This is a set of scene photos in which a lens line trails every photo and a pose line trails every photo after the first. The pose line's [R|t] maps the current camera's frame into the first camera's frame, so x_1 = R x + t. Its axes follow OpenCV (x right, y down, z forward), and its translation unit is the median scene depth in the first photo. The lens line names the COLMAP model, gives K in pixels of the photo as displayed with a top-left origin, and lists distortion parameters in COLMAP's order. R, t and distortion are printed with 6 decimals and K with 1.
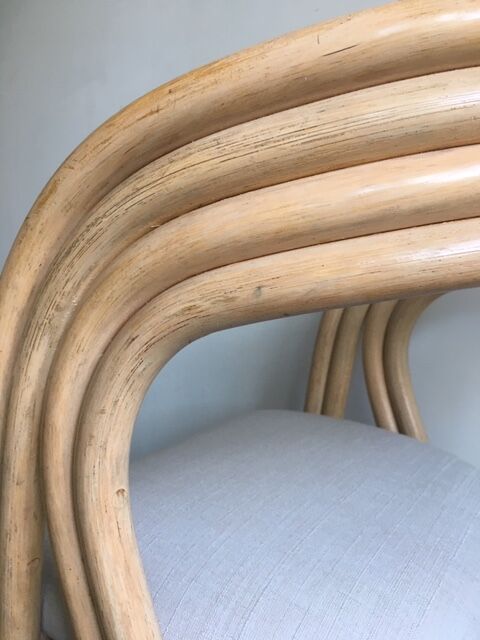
lens RADIAL K [[561.5, 0, 240.0], [0, 561.5, 320.0], [0, 0, 1]] dist [0.081023, -0.128453]
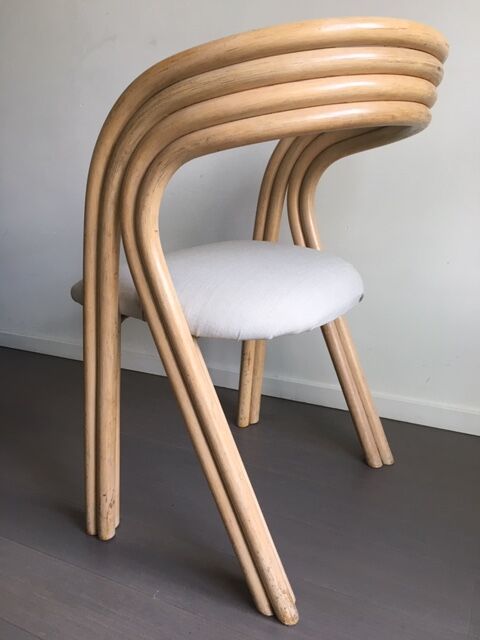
lens RADIAL K [[561.5, 0, 240.0], [0, 561.5, 320.0], [0, 0, 1]] dist [0.081023, -0.128453]
pose [[0.999034, -0.027896, 0.033952, 0.061821], [0.021527, 0.984279, 0.175301, 0.283055], [-0.038308, -0.174401, 0.983929, -1.591192]]
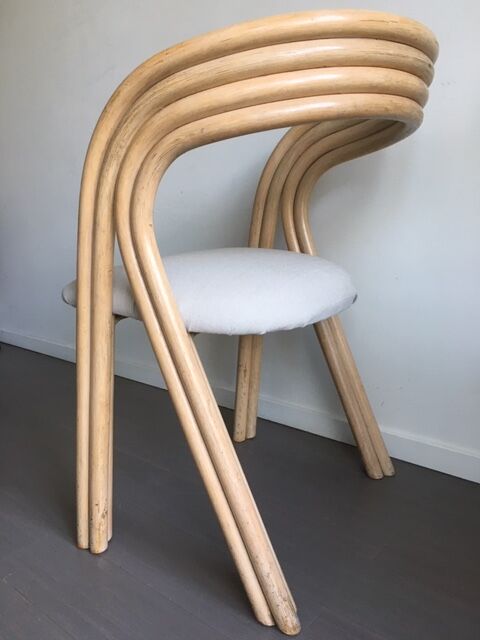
lens RADIAL K [[561.5, 0, 240.0], [0, 561.5, 320.0], [0, 0, 1]] dist [0.081023, -0.128453]
pose [[0.998305, -0.034245, 0.047059, 0.046342], [0.028834, 0.993379, 0.111202, 0.482960], [-0.050556, -0.109657, 0.992683, -1.577167]]
